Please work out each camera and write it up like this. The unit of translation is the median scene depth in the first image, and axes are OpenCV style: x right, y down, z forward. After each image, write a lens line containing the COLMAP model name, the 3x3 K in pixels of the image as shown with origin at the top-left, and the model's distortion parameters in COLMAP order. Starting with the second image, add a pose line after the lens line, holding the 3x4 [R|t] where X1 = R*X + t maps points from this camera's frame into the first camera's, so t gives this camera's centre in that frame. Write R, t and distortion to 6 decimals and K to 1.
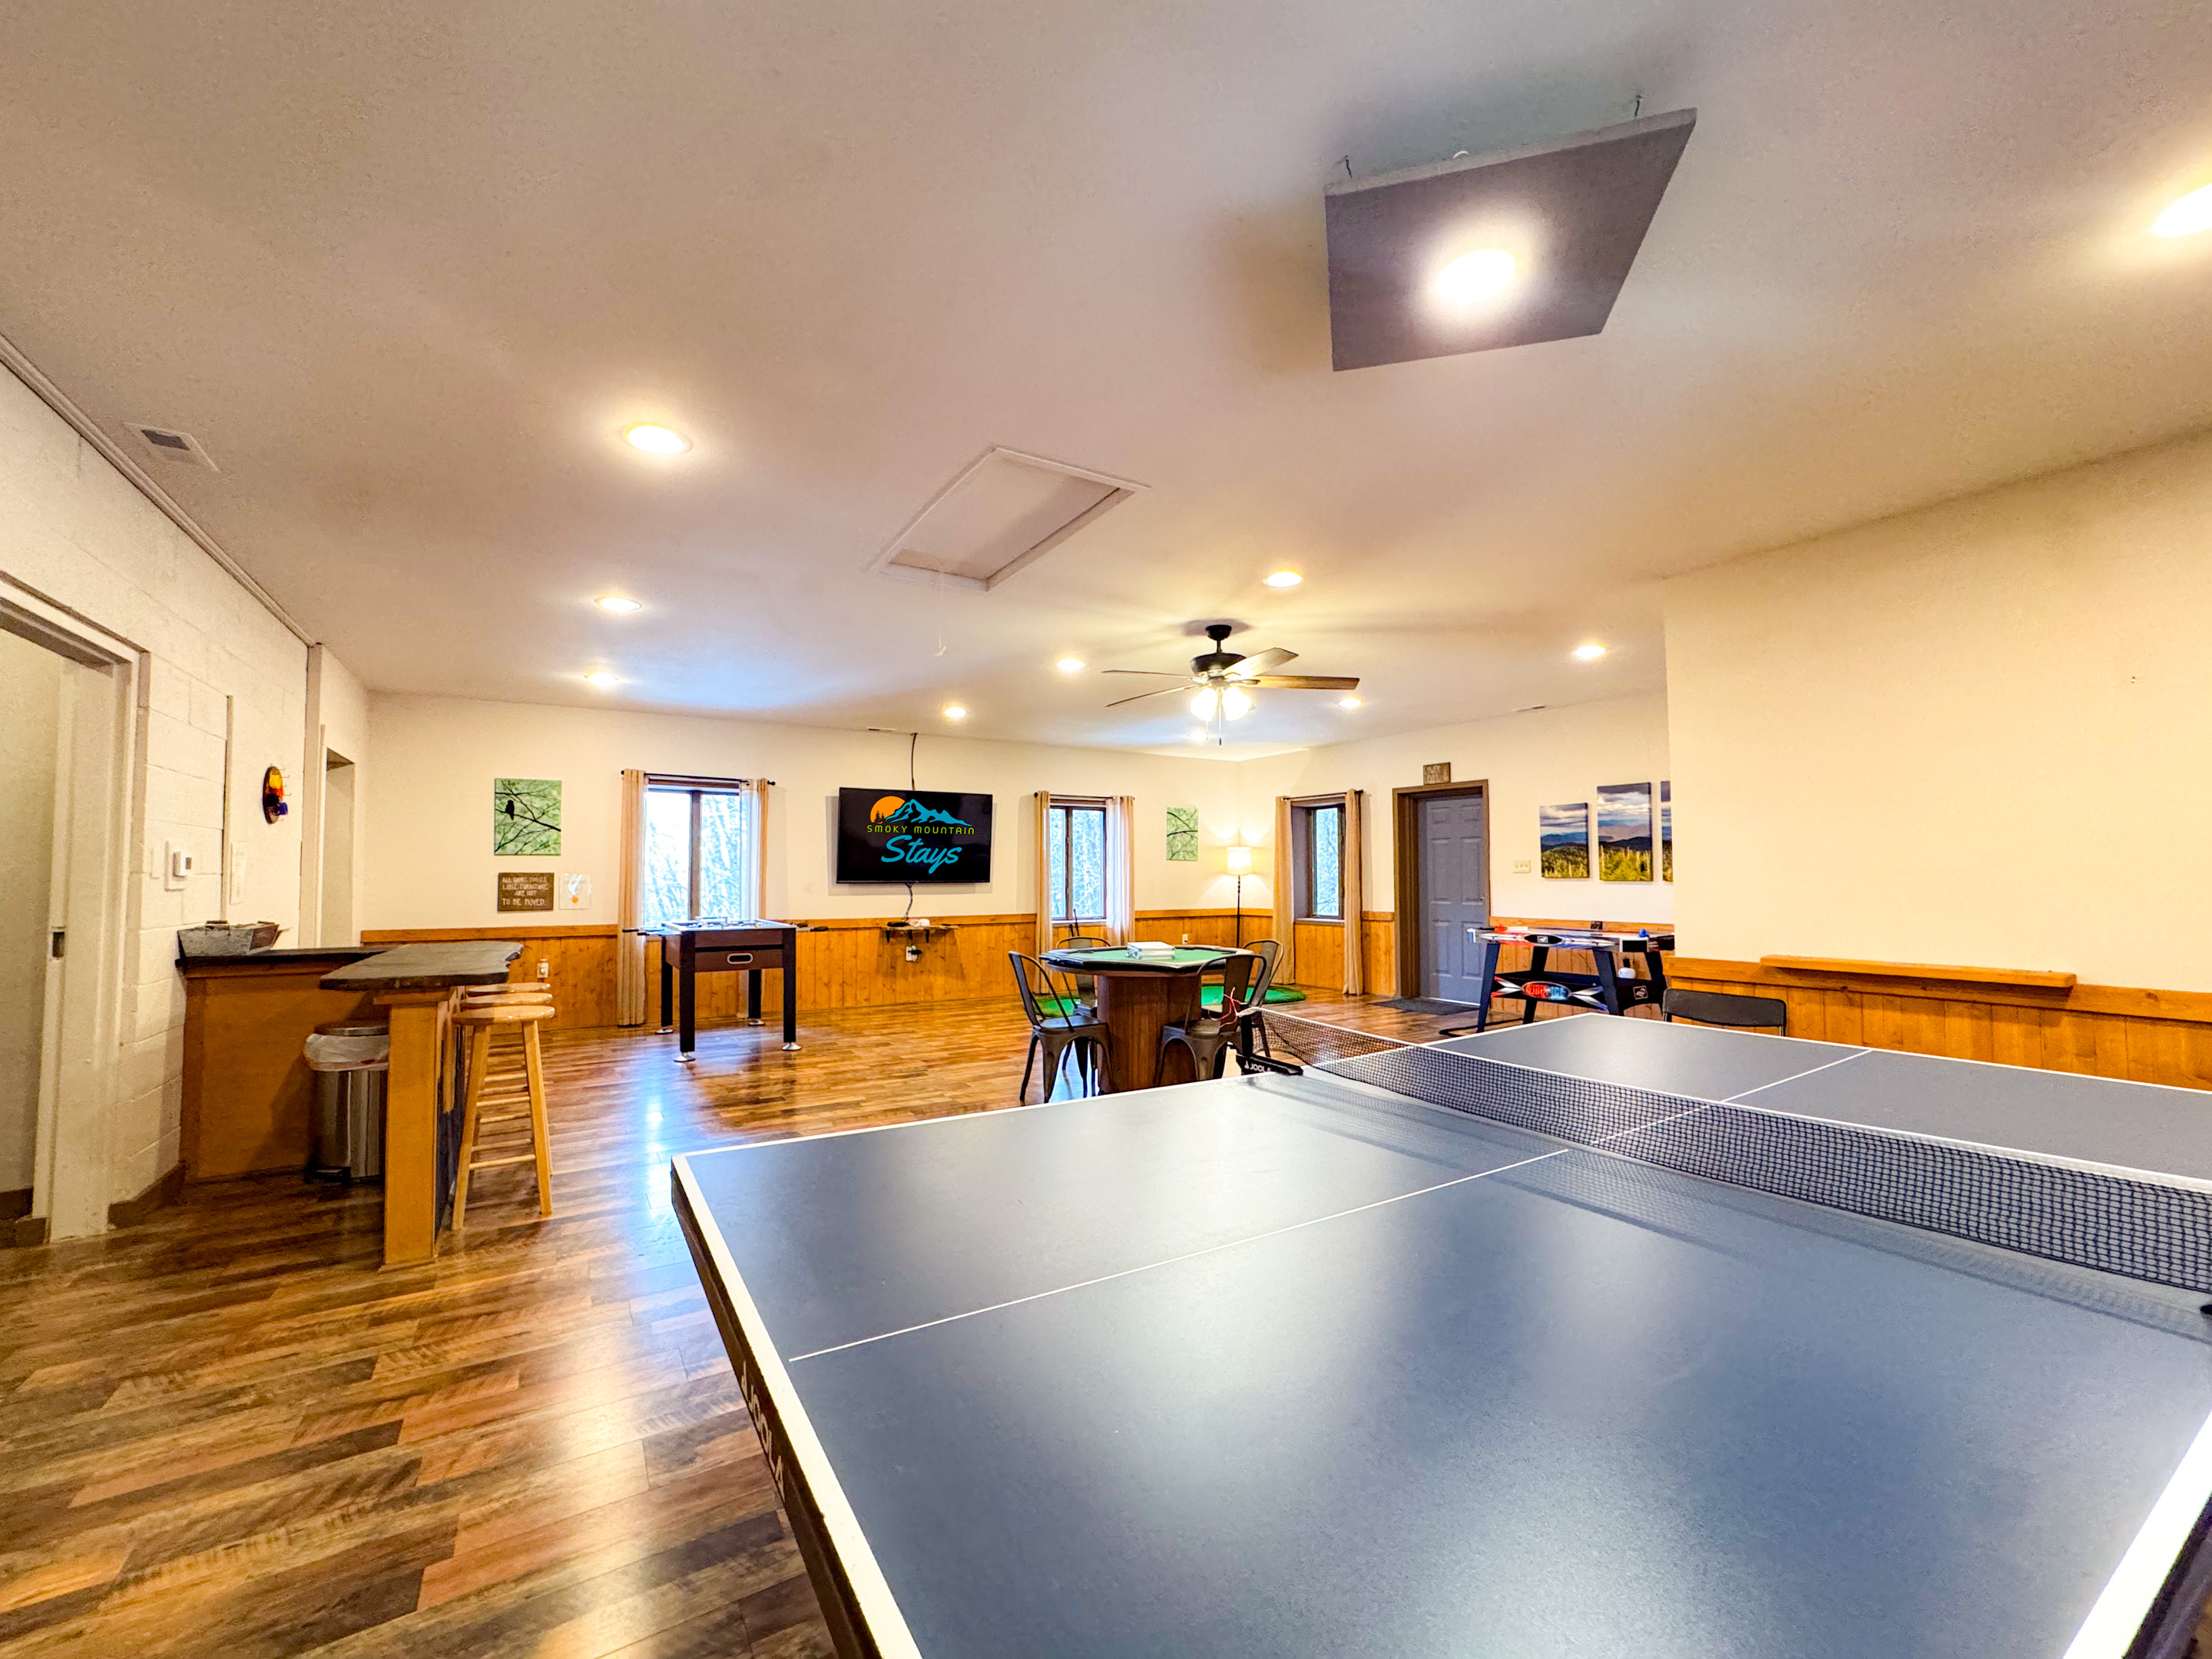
lens RADIAL K [[943.9, 0, 1101.7], [0, 943.9, 833.9], [0, 0, 1]] dist [-0.000520, 0.000087]
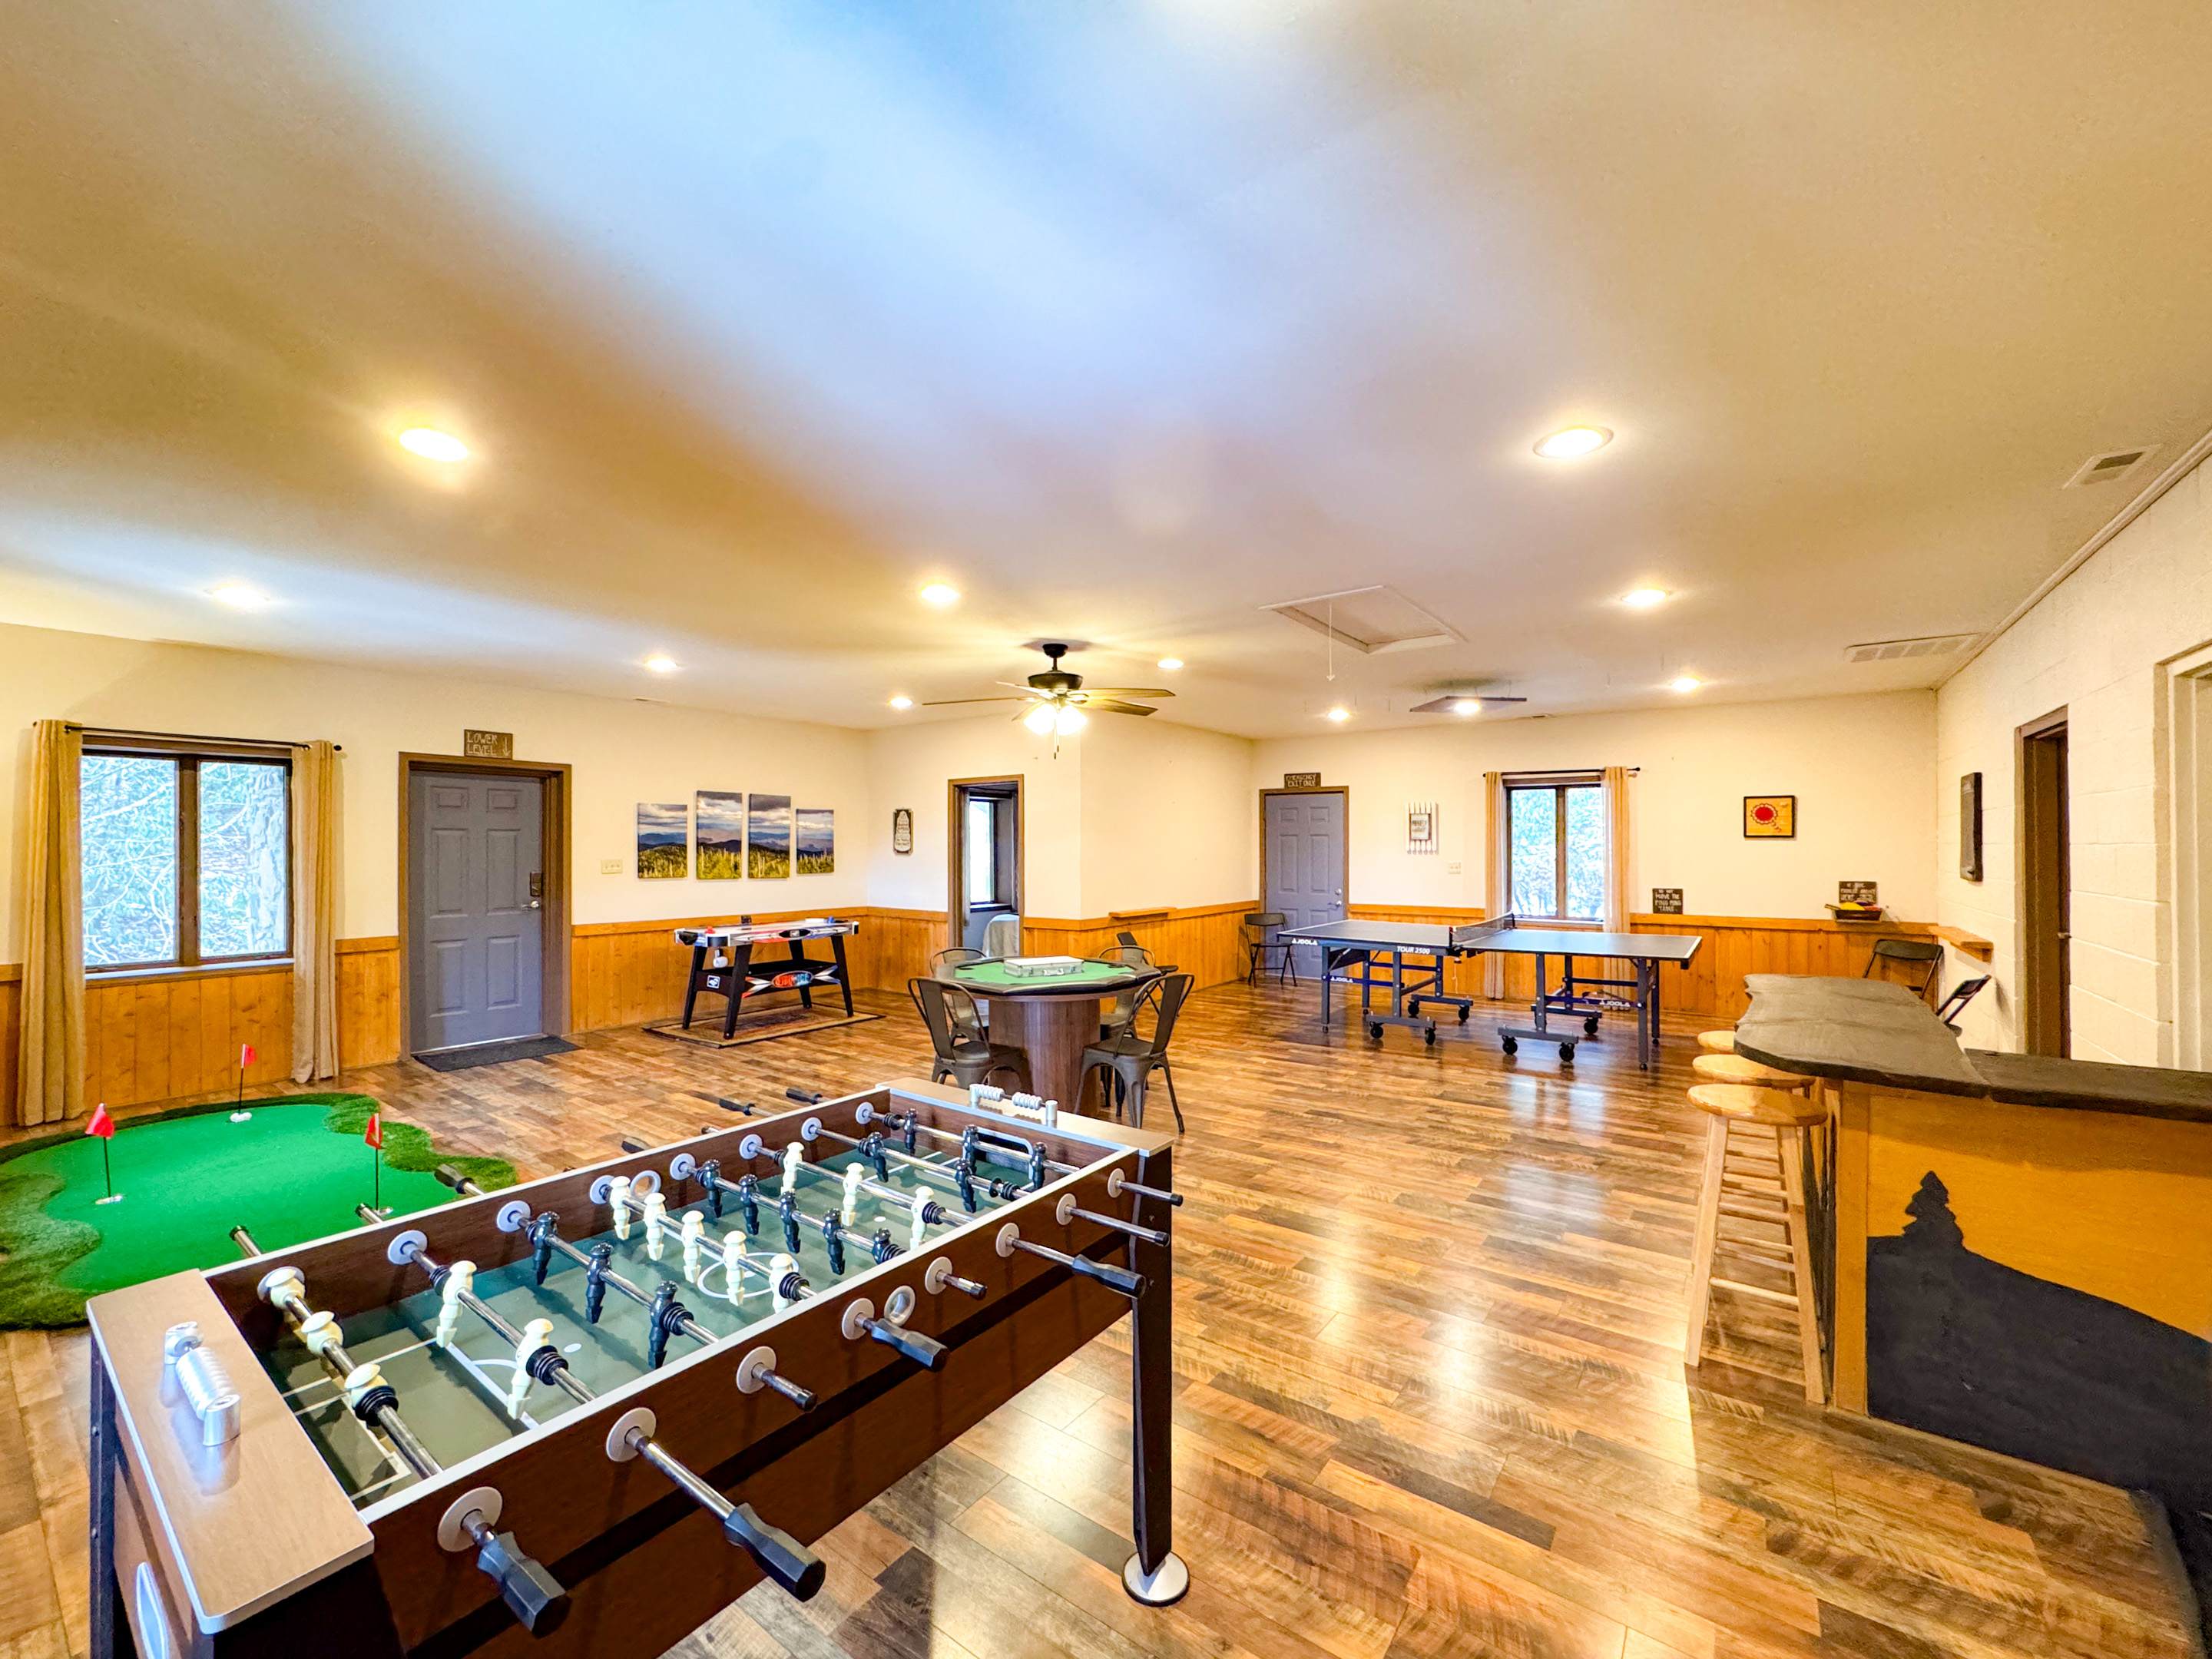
lens RADIAL K [[943.9, 0, 1101.7], [0, 943.9, 833.9], [0, 0, 1]] dist [-0.000520, 0.000087]
pose [[-0.381331, 0.014481, 0.924325, -0.623941], [-0.040500, 0.998656, -0.032354, 0.014198], [-0.923551, -0.049773, -0.380232, 0.977092]]
